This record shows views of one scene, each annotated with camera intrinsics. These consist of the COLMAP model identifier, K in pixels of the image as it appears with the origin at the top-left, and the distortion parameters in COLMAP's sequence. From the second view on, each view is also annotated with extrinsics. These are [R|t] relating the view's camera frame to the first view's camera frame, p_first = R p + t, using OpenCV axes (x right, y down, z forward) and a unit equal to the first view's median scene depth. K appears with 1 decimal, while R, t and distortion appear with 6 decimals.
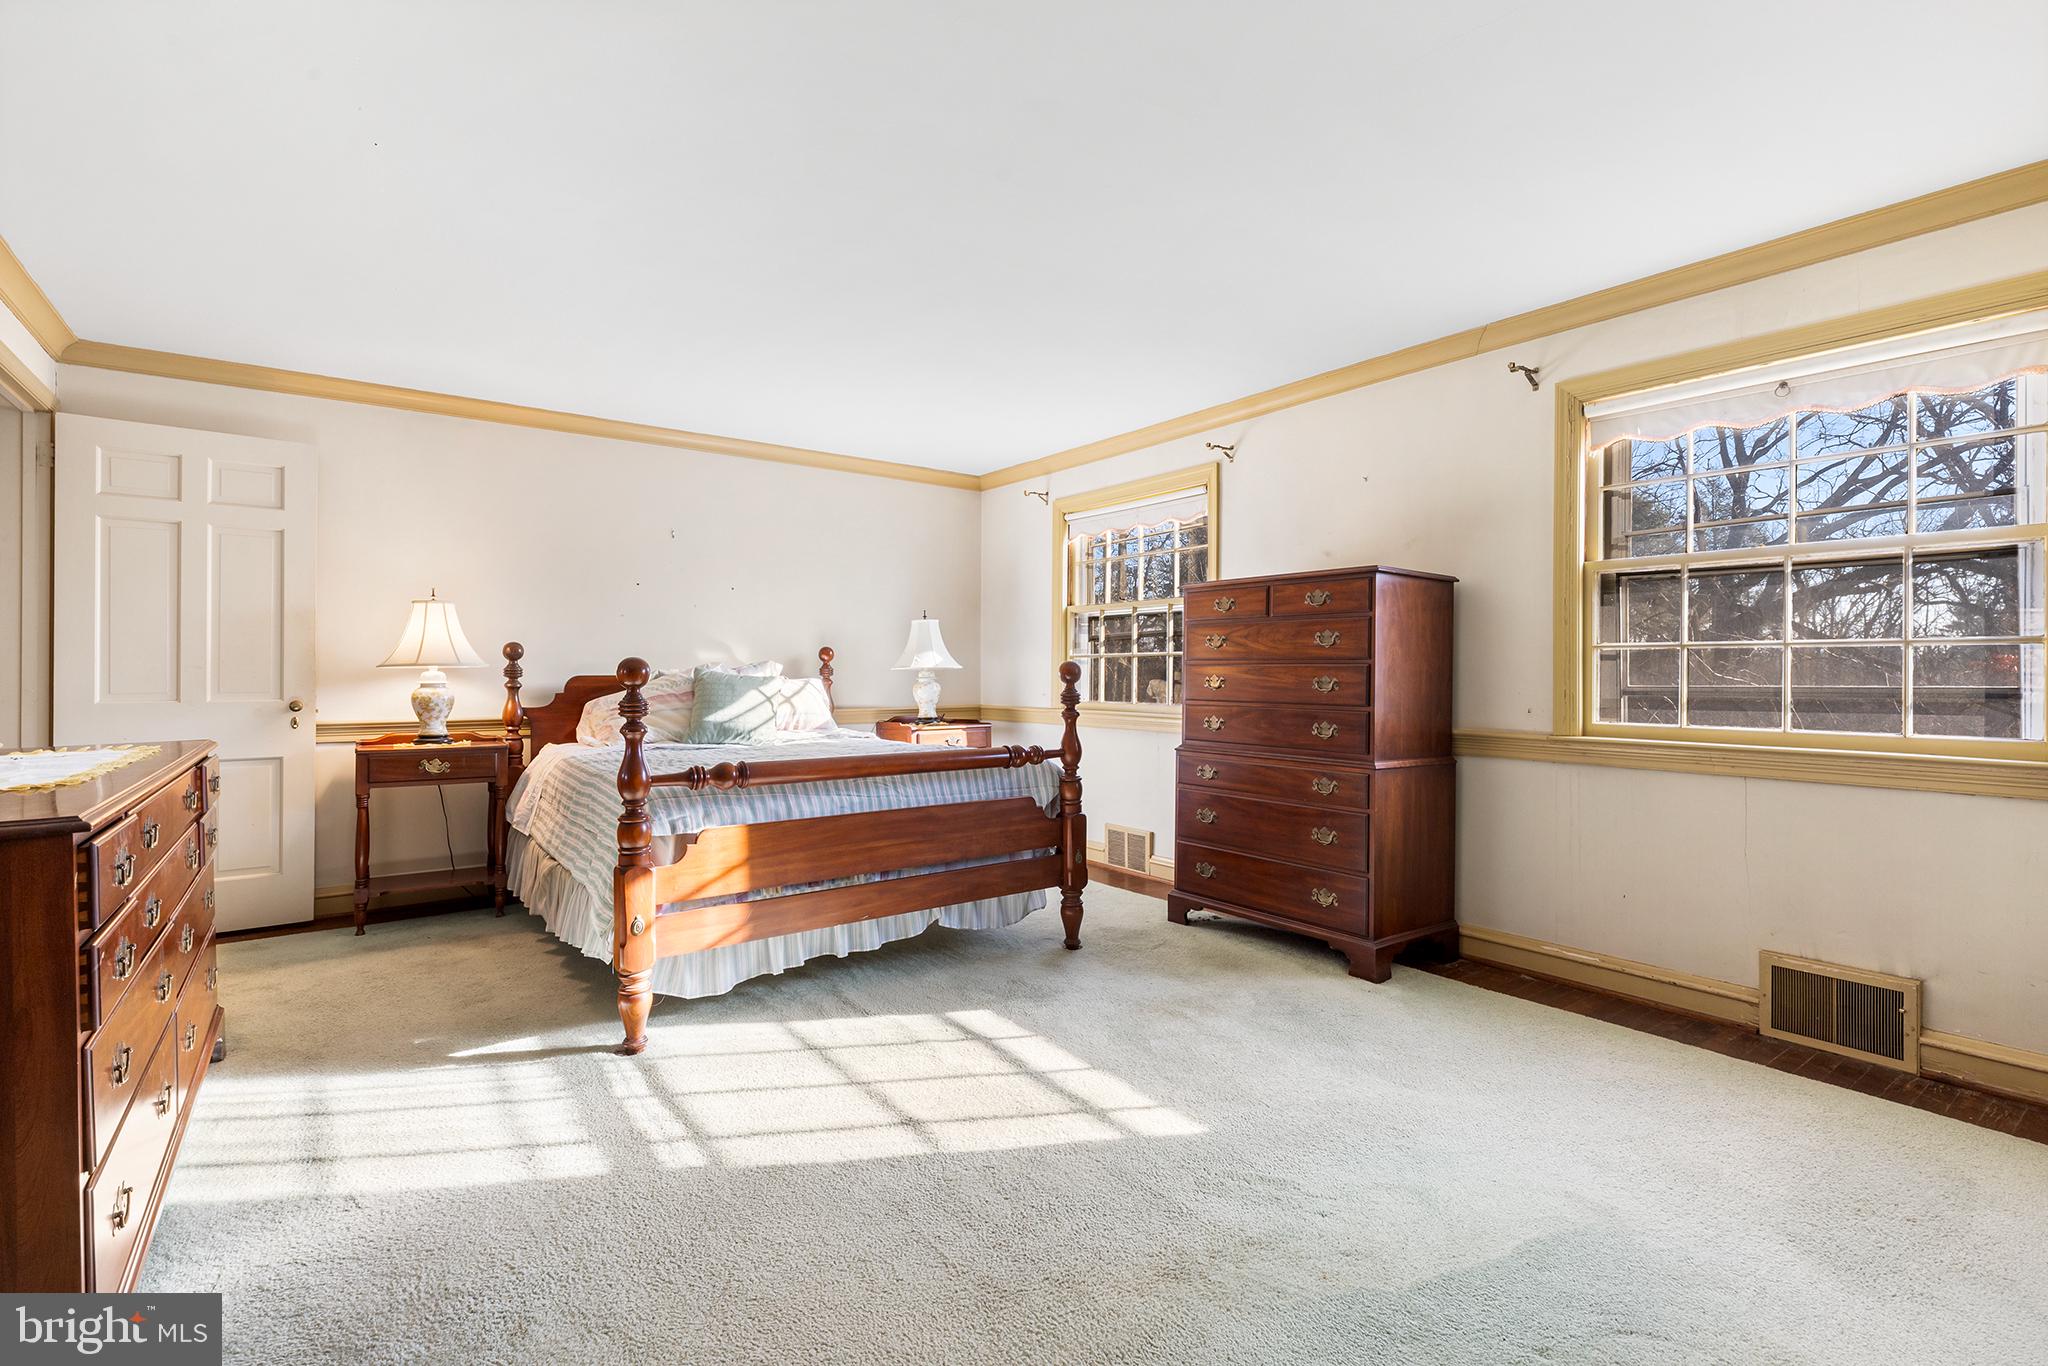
lens RADIAL K [[936.3, 0, 1026.5], [0, 936.3, 662.1], [0, 0, 1]] dist [0.000173, 0.000040]
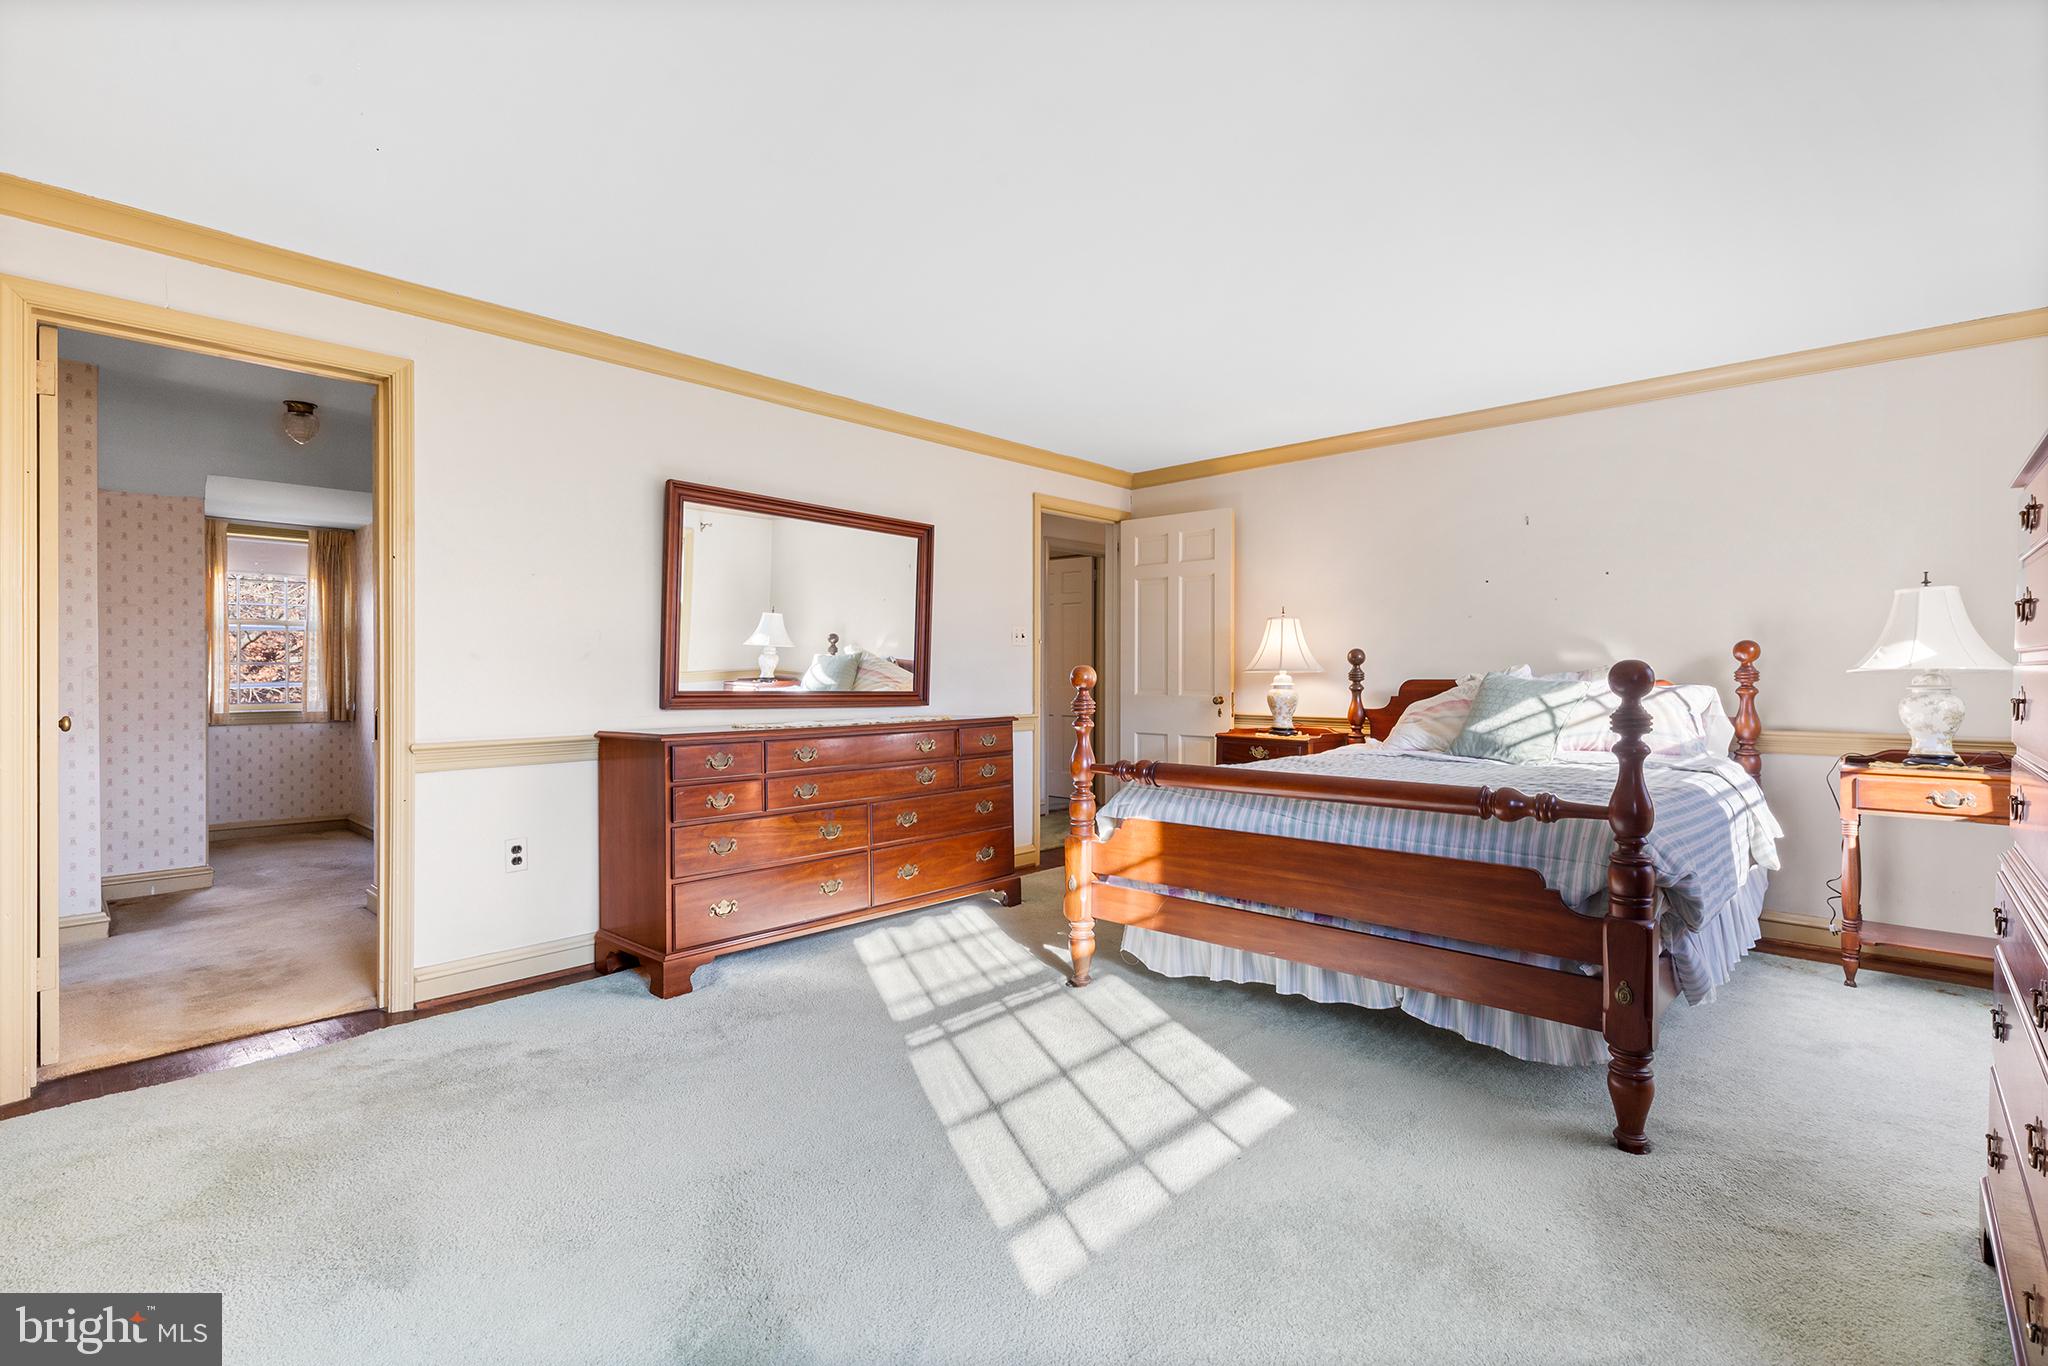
lens RADIAL K [[936.3, 0, 1026.5], [0, 936.3, 662.1], [0, 0, 1]] dist [0.000173, 0.000040]
pose [[0.162141, -0.012260, -0.986691, 0.637829], [0.011235, 0.999881, -0.010578, 0.002376], [0.986704, -0.009371, 0.162260, 0.596711]]
